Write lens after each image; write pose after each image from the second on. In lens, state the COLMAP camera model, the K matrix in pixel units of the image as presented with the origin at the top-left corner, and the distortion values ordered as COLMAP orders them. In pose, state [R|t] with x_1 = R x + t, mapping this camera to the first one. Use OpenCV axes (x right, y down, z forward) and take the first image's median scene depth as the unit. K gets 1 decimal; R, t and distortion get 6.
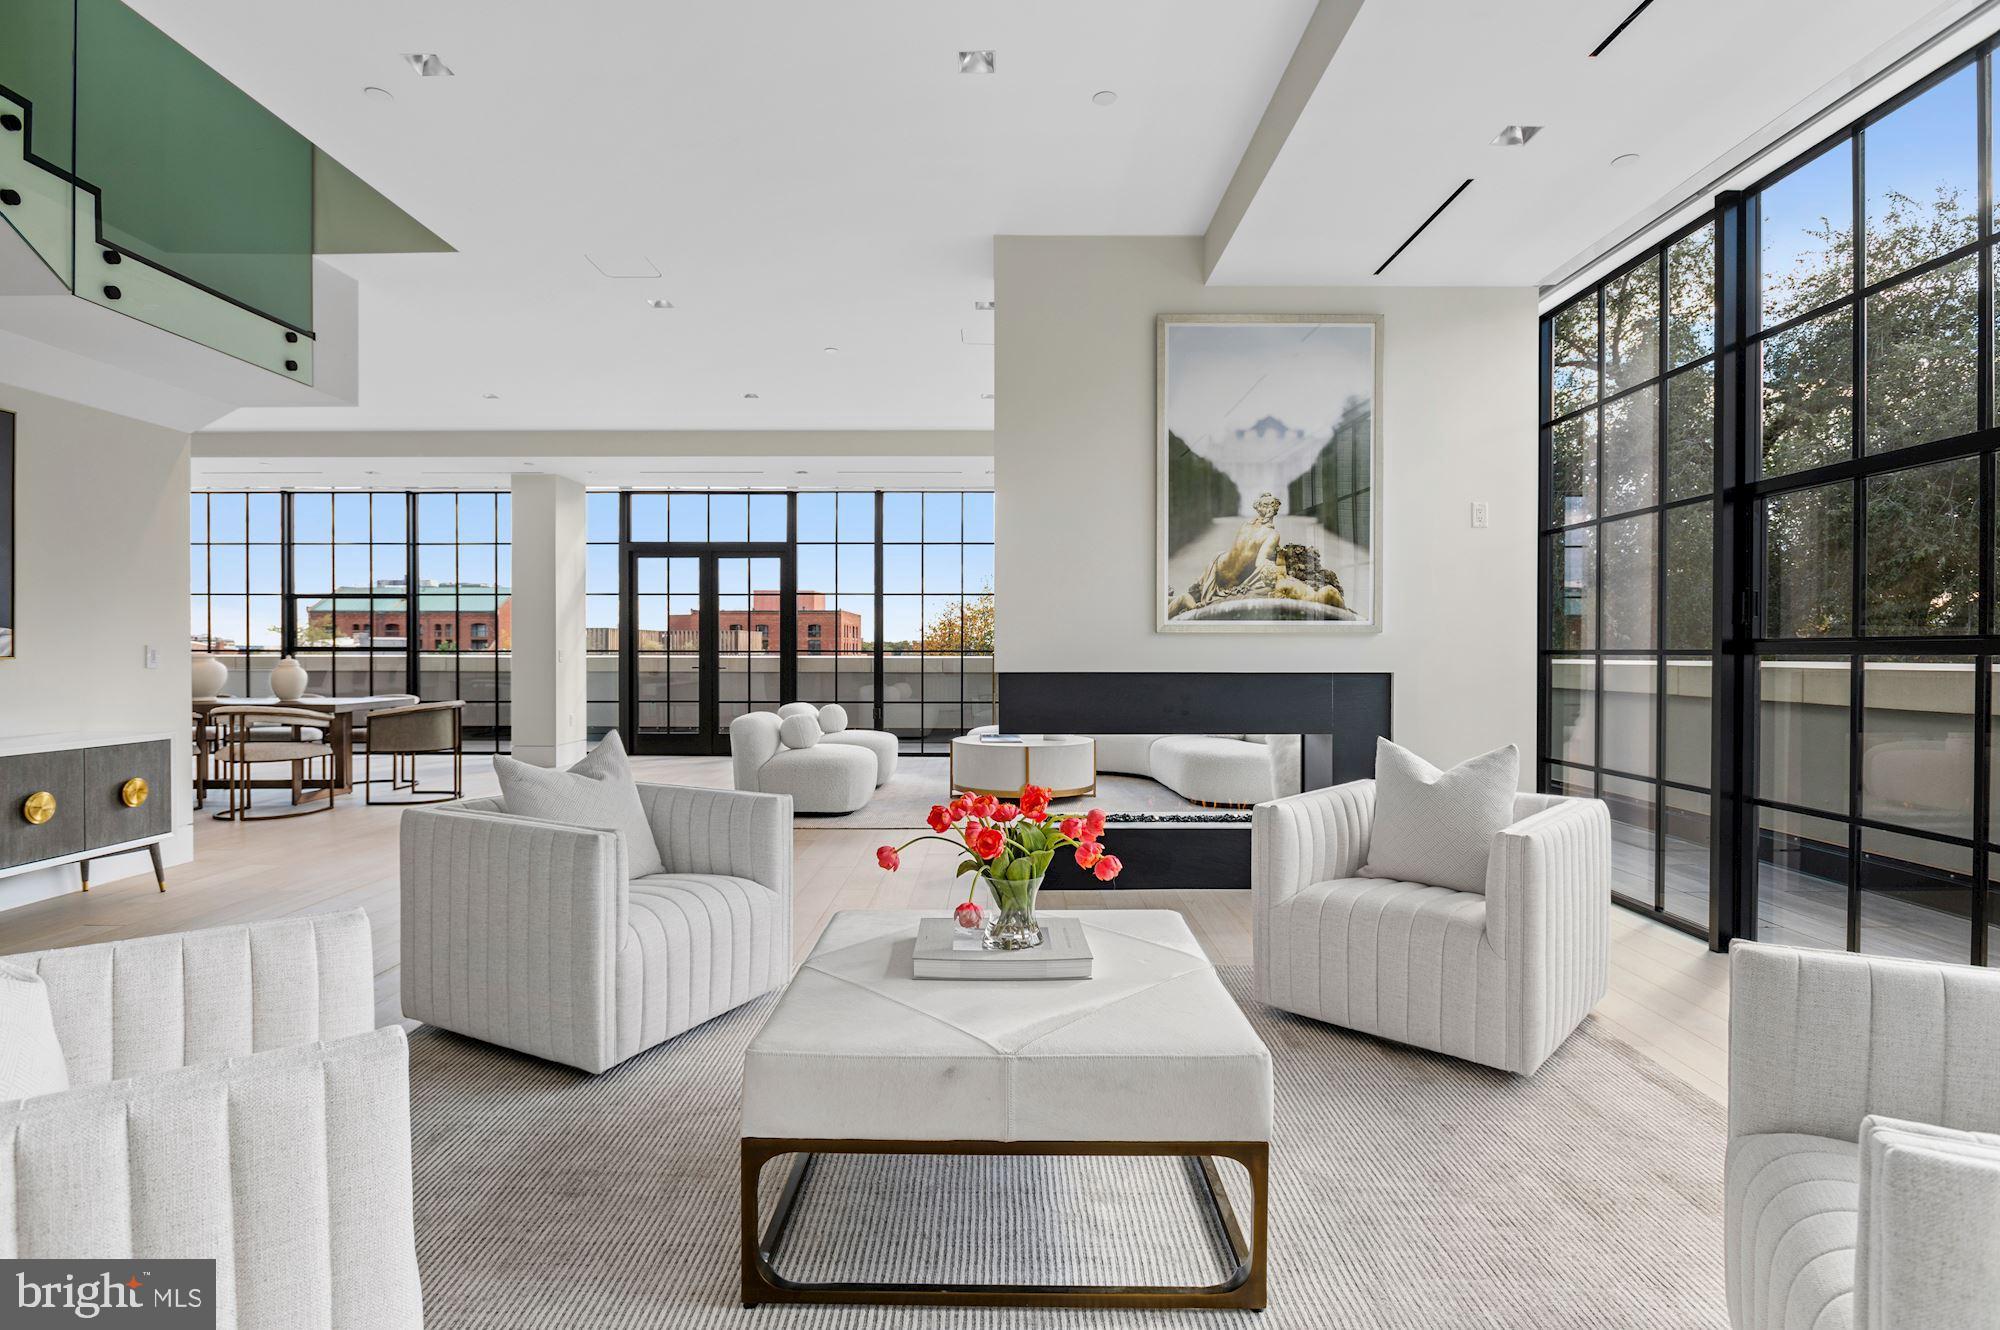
lens RADIAL K [[972.8, 0, 1017.4], [0, 972.8, 670.4], [0, 0, 1]] dist [0.000267, -0.001242]
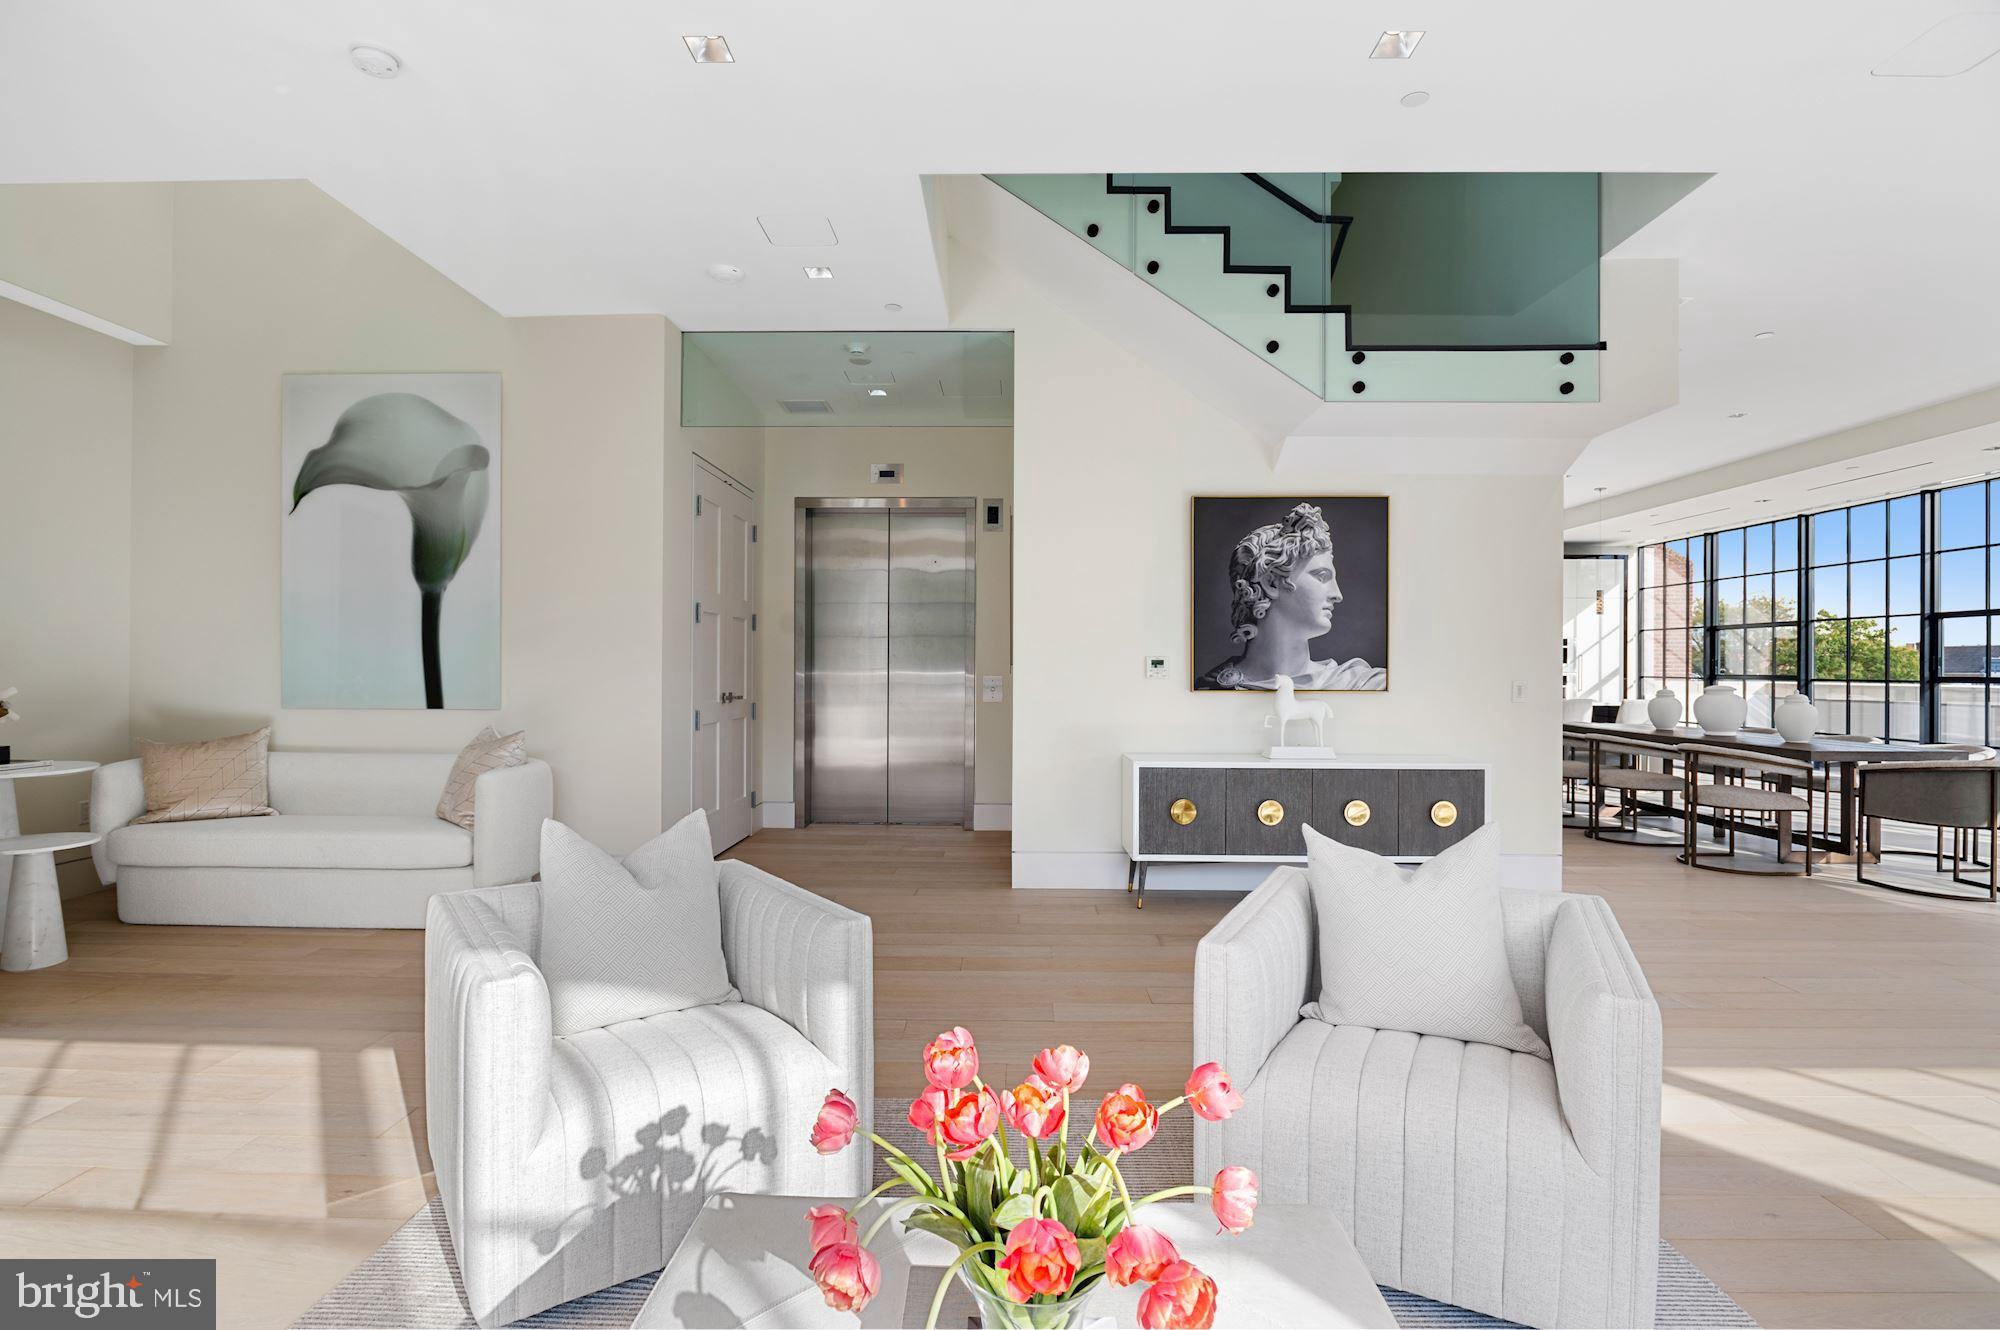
lens RADIAL K [[972.8, 0, 986.8], [0, 972.8, 665.6], [0, 0, 1]] dist [0.000267, -0.001242]
pose [[-0.029105, -0.003112, -0.999572, 0.103973], [-0.023602, 0.999719, -0.002426, -0.013584], [0.999298, 0.023521, -0.029170, 0.227524]]
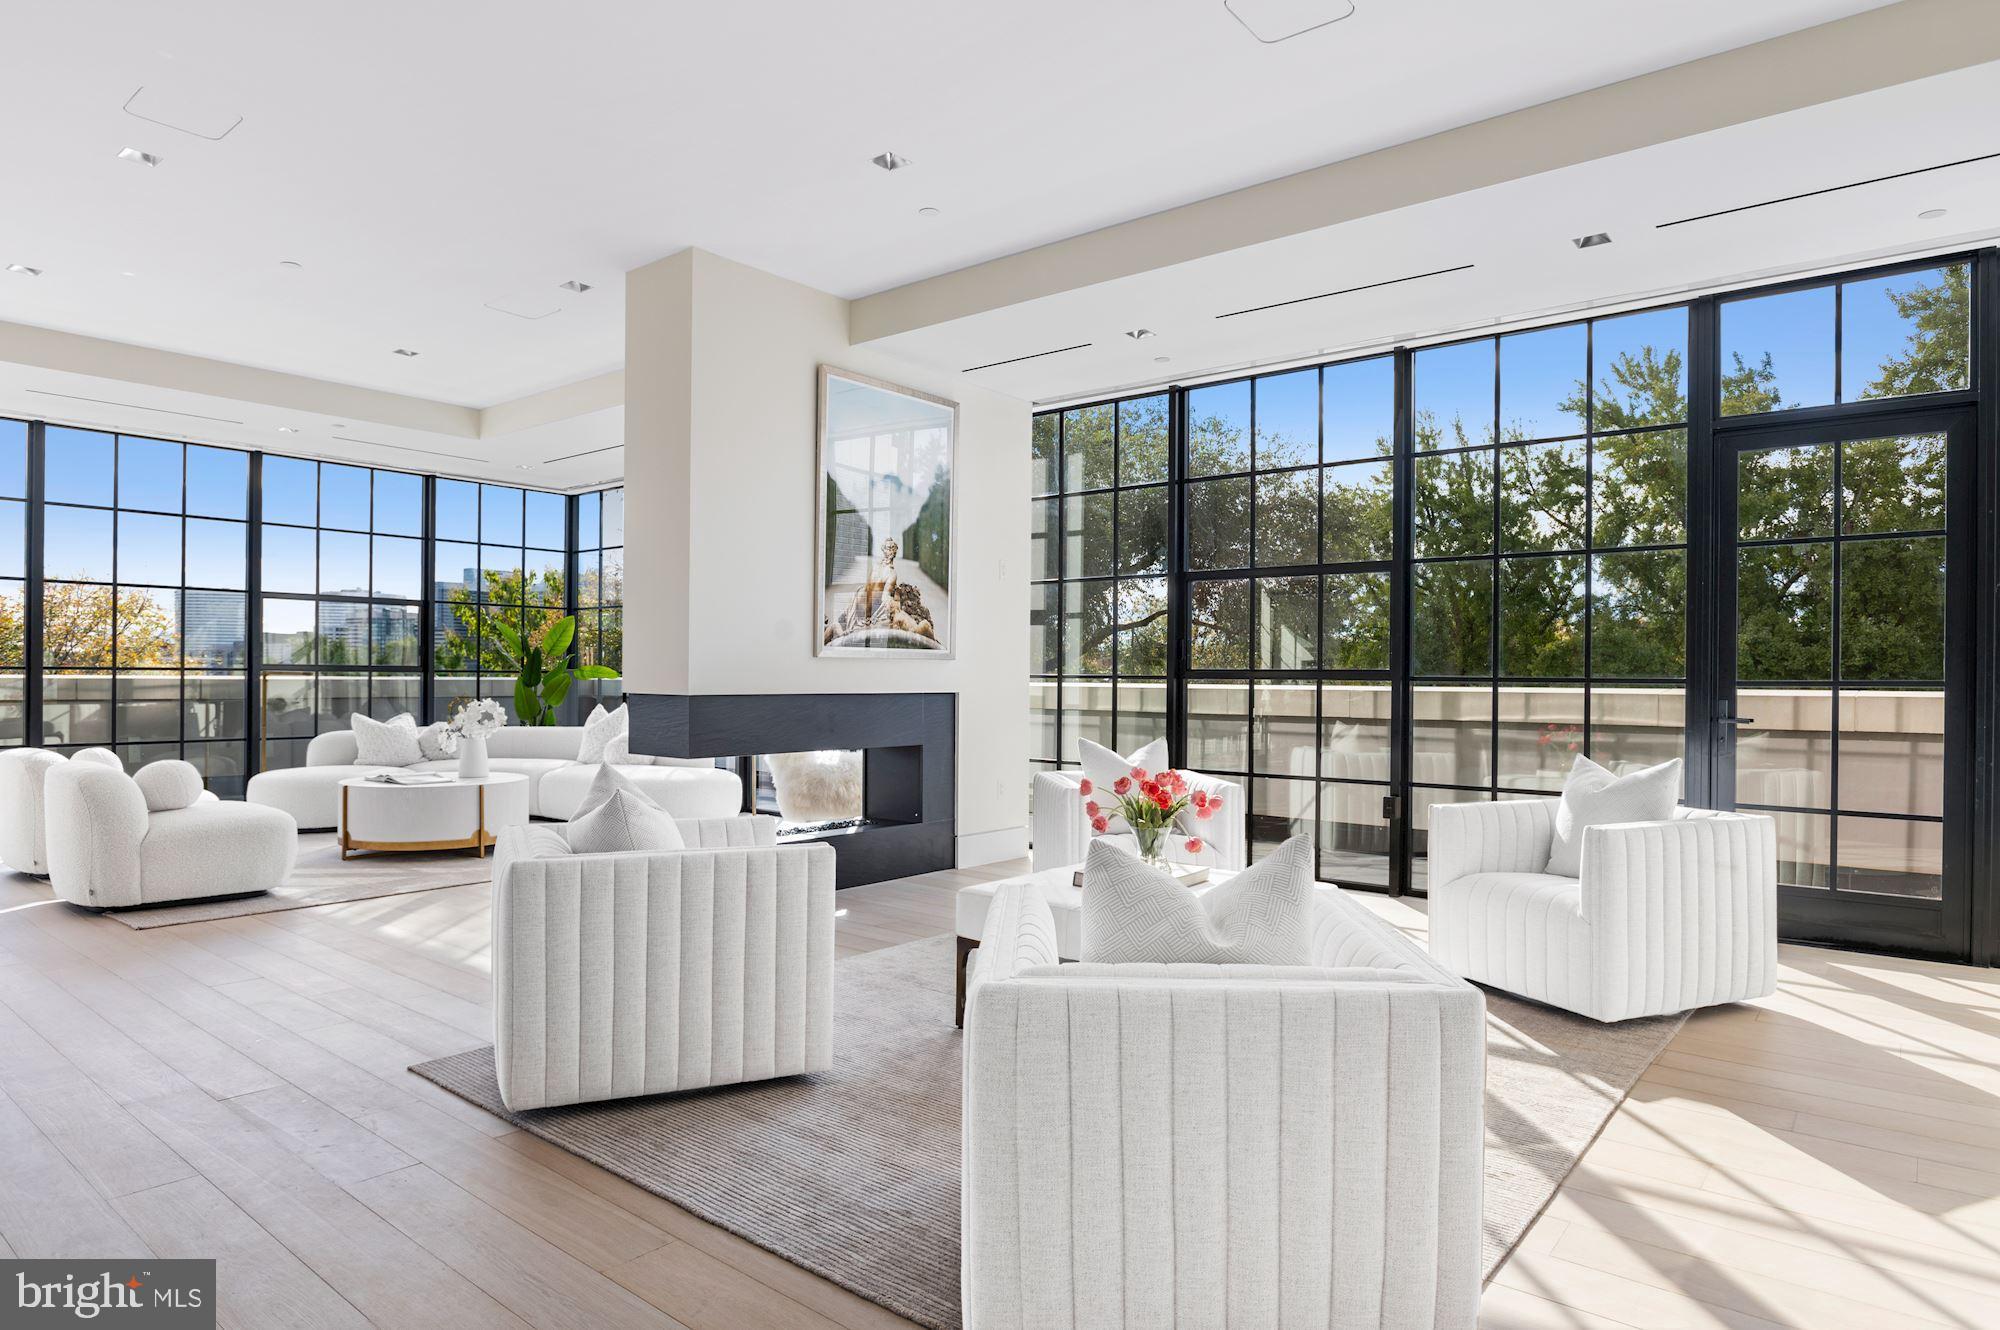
lens RADIAL K [[1170.5, 0, 1013.4], [0, 1170.5, 672.8], [0, 0, 1]] dist [0.000879, -0.002304]
pose [[0.634414, 0.006667, 0.772964, -0.724220], [0.006548, 0.999881, -0.013999, -0.001791], [-0.772965, 0.013943, 0.634295, 0.006192]]
